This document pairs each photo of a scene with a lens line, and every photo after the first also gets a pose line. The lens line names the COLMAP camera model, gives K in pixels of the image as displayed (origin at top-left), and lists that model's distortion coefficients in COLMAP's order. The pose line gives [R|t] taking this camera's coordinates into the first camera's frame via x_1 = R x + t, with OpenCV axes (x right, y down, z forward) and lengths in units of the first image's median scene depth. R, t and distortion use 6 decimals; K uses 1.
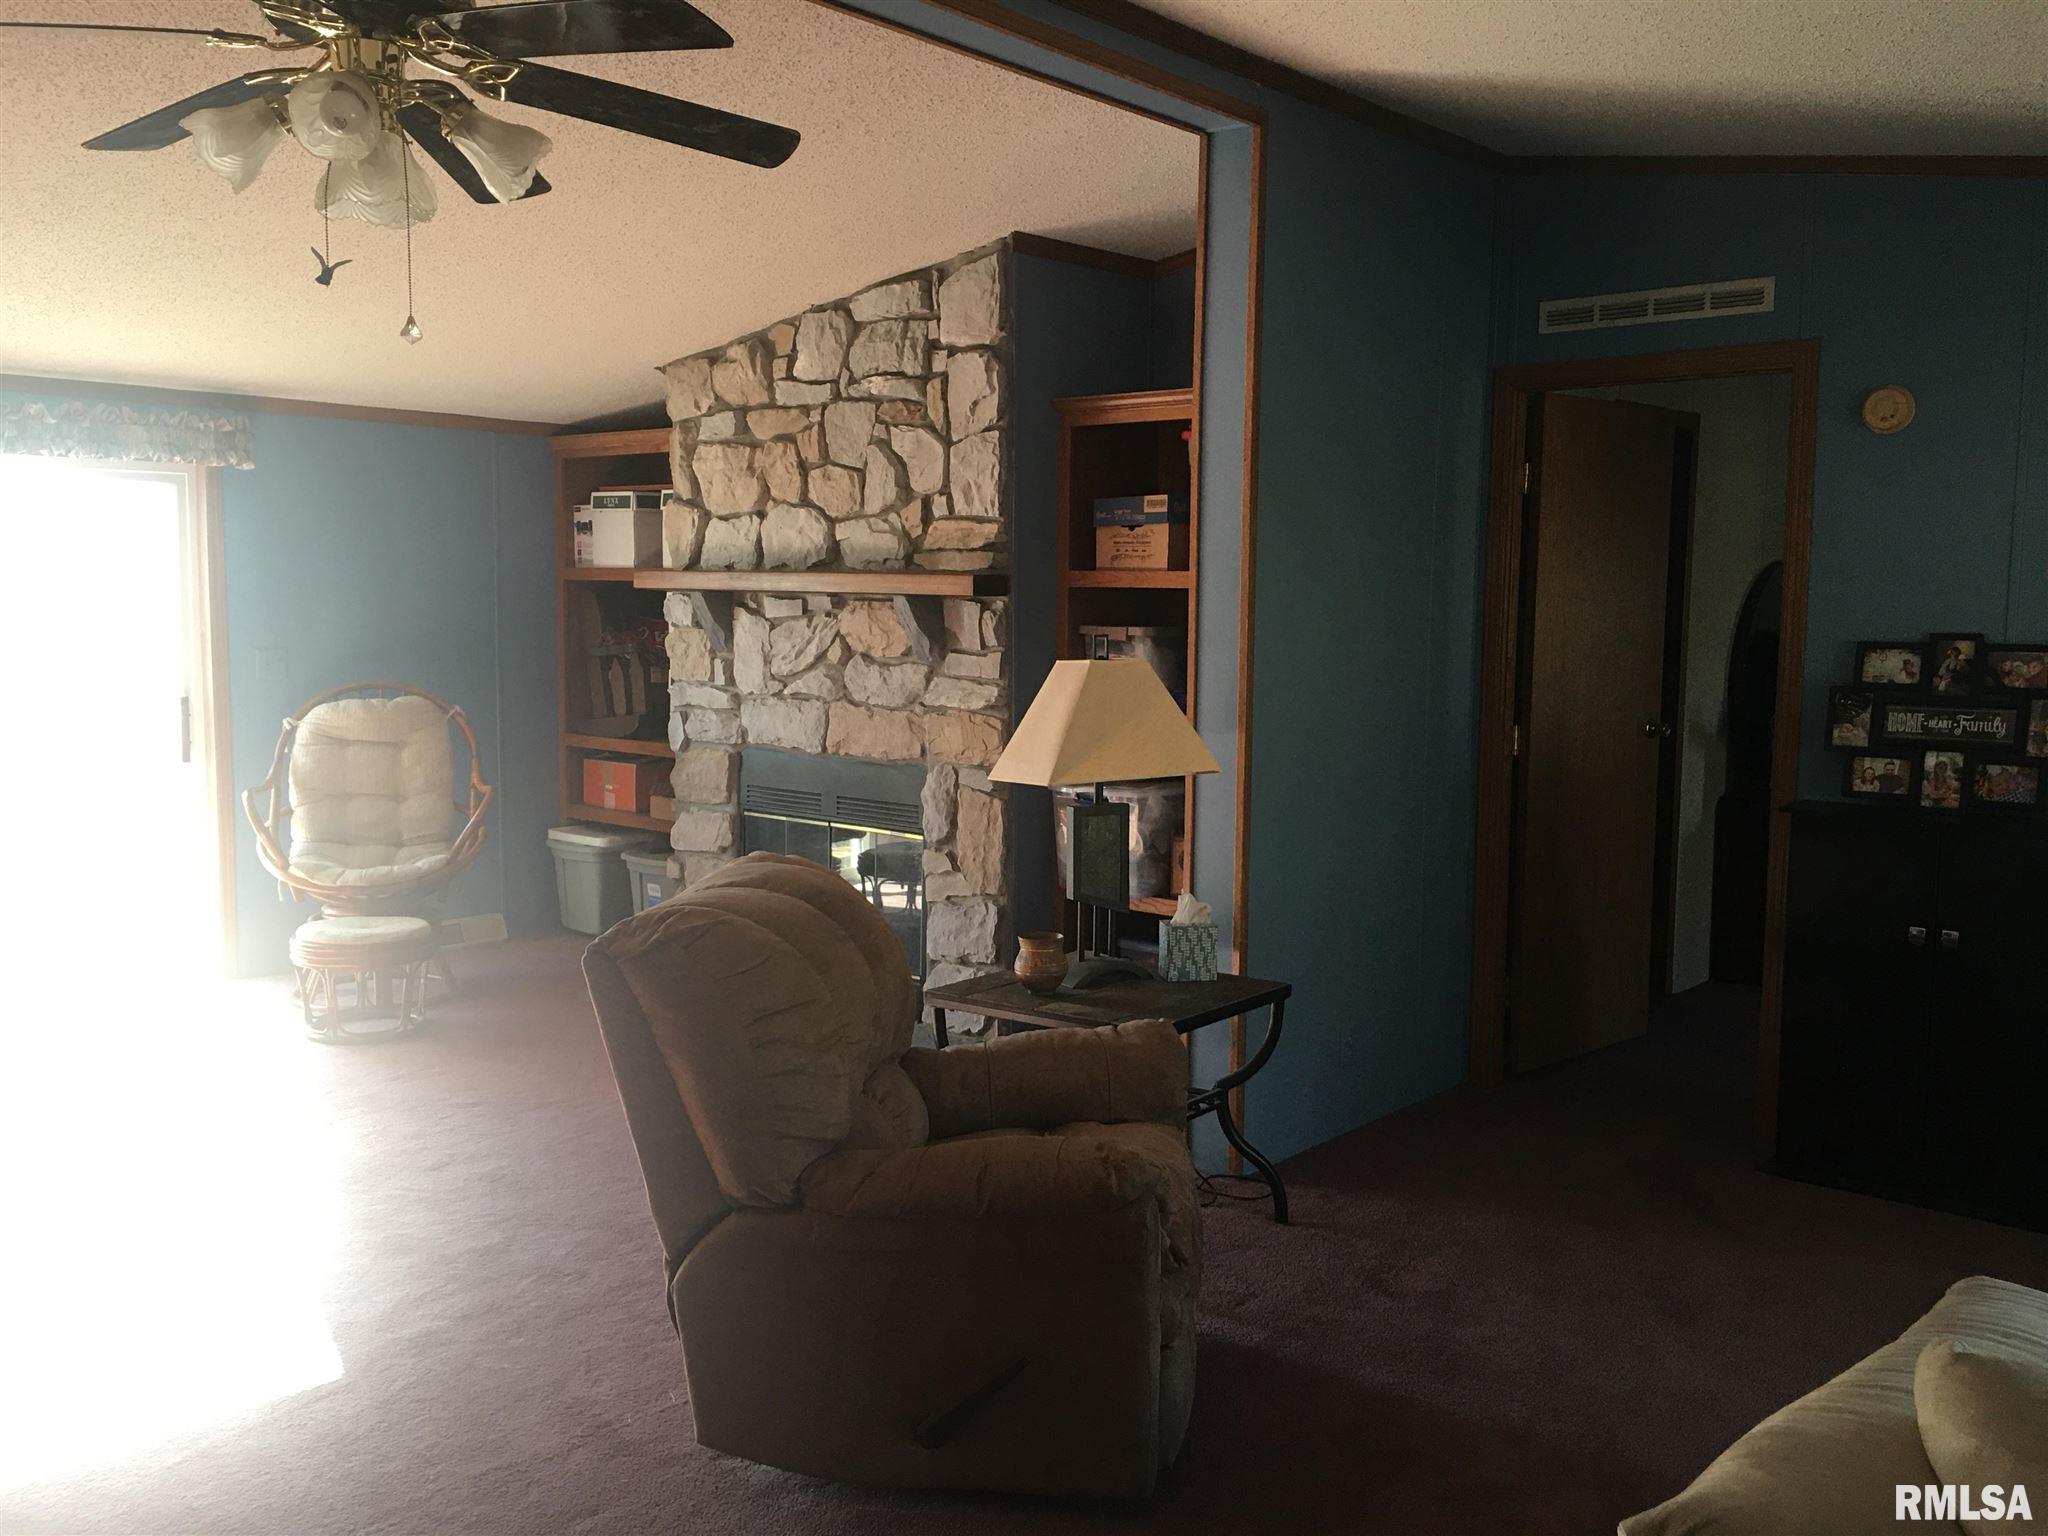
lens RADIAL K [[1721.9, 0, 1024.0], [0, 1721.9, 768.0], [0, 0, 1]] dist [0.006717, 0.006175]
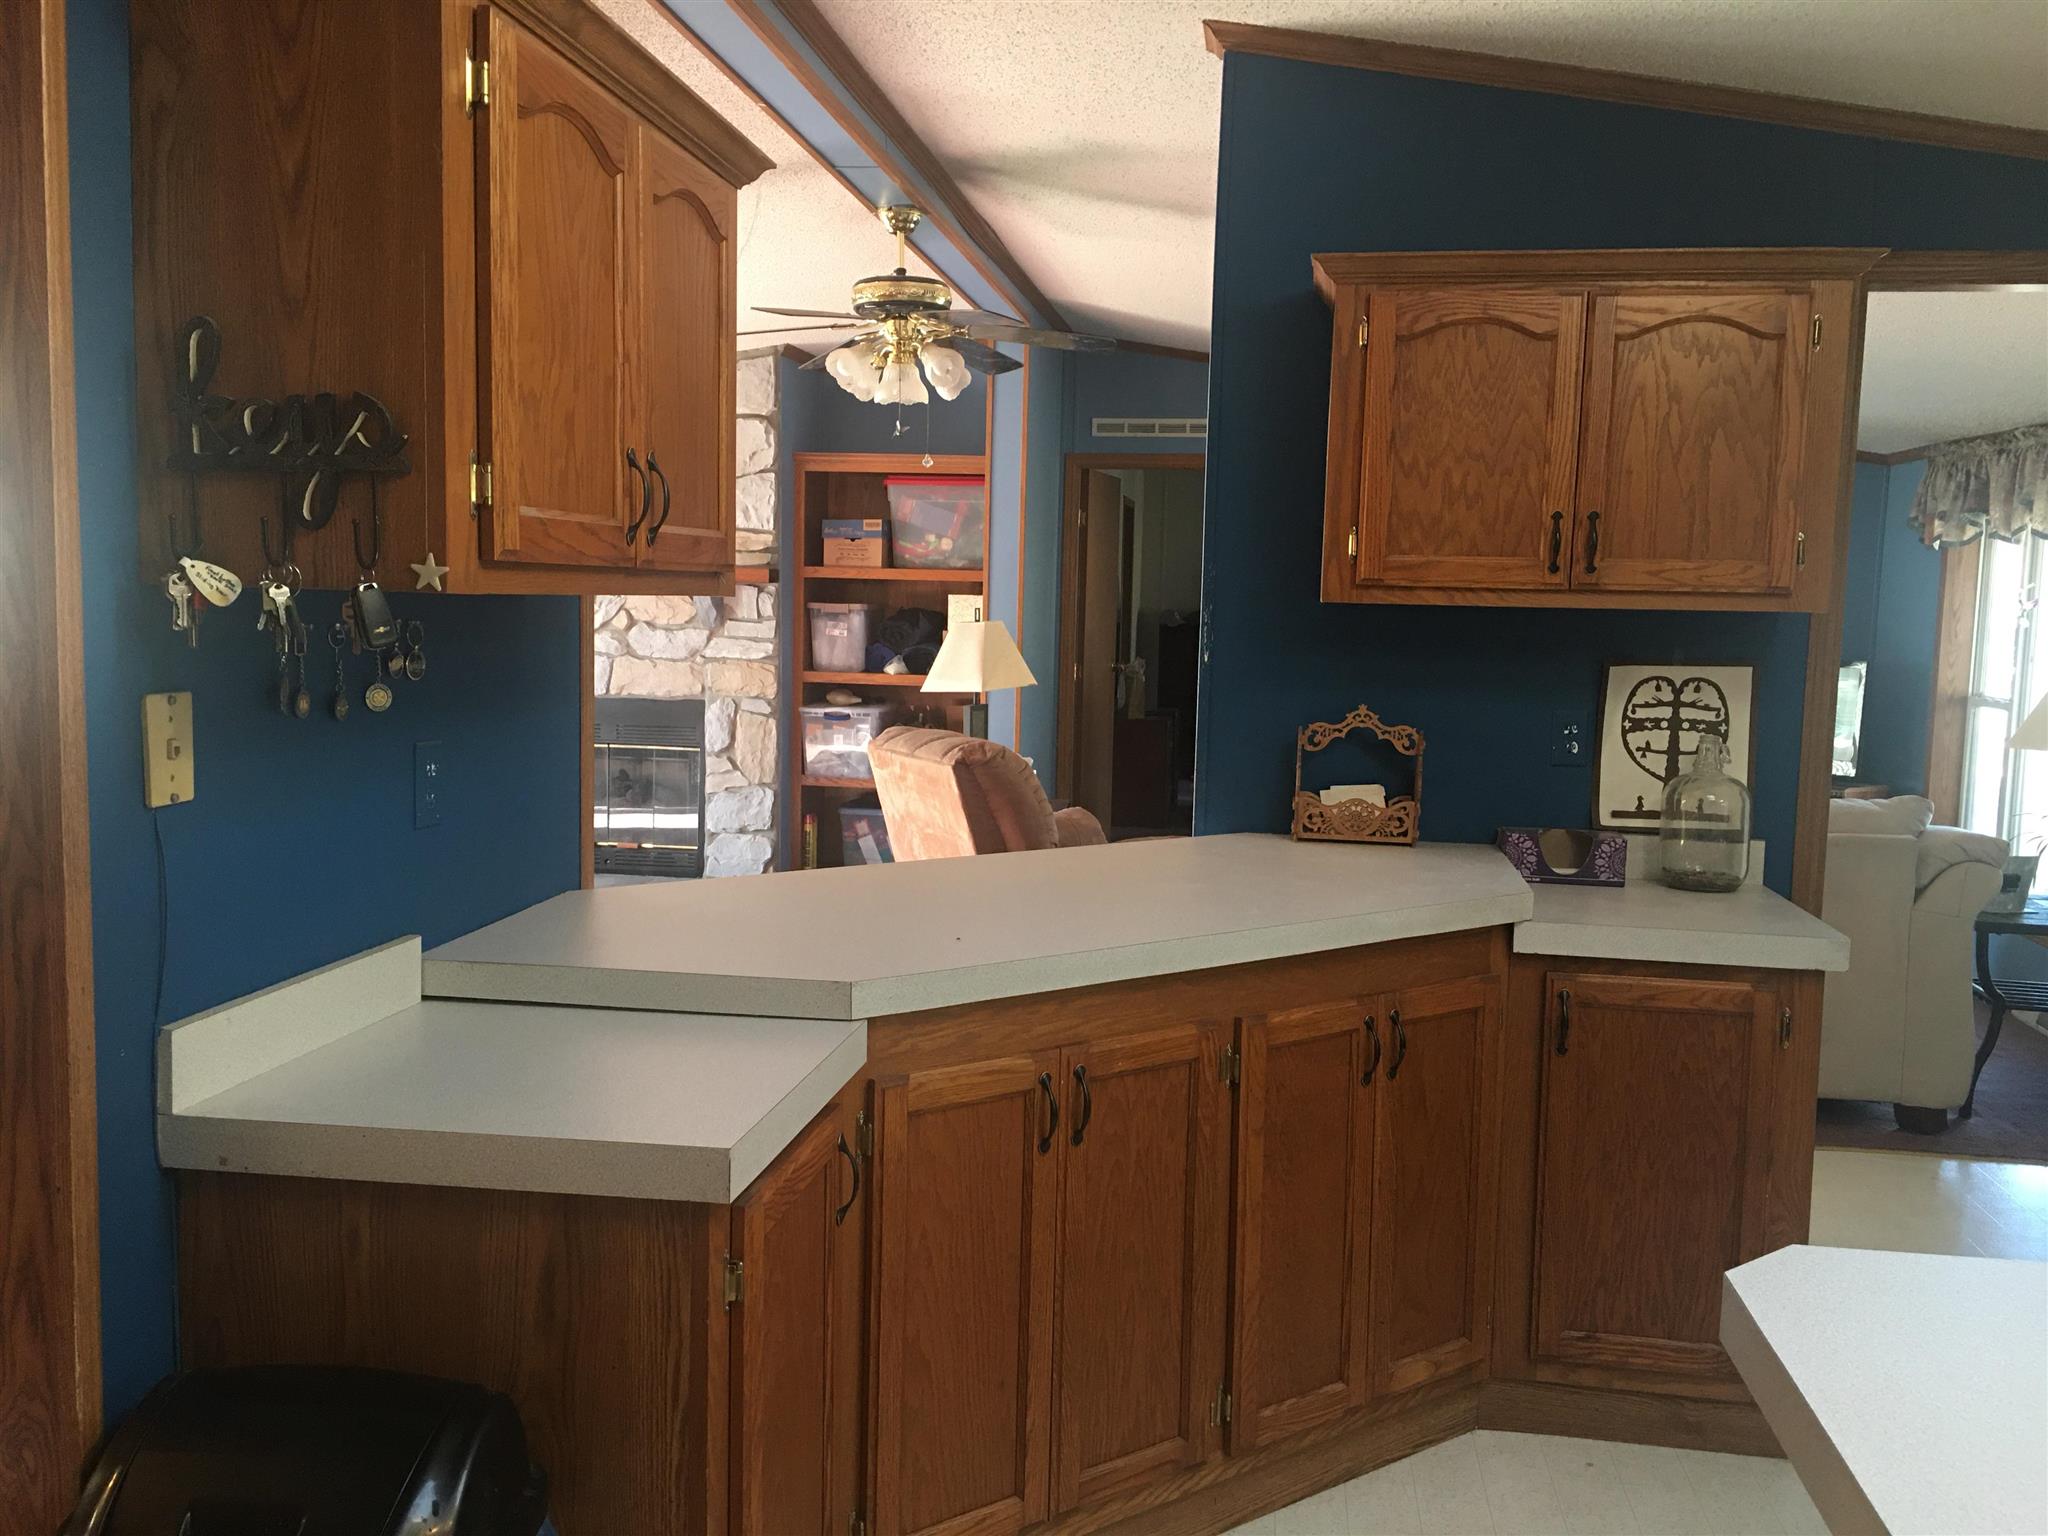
lens RADIAL K [[1721.9, 0, 1024.0], [0, 1721.9, 768.0], [0, 0, 1]] dist [0.006717, 0.006175]
pose [[0.837633, -0.045354, 0.544347, -0.645347], [0.039520, 0.998967, 0.022419, 0.035952], [-0.544802, 0.002734, 0.838560, -0.371958]]
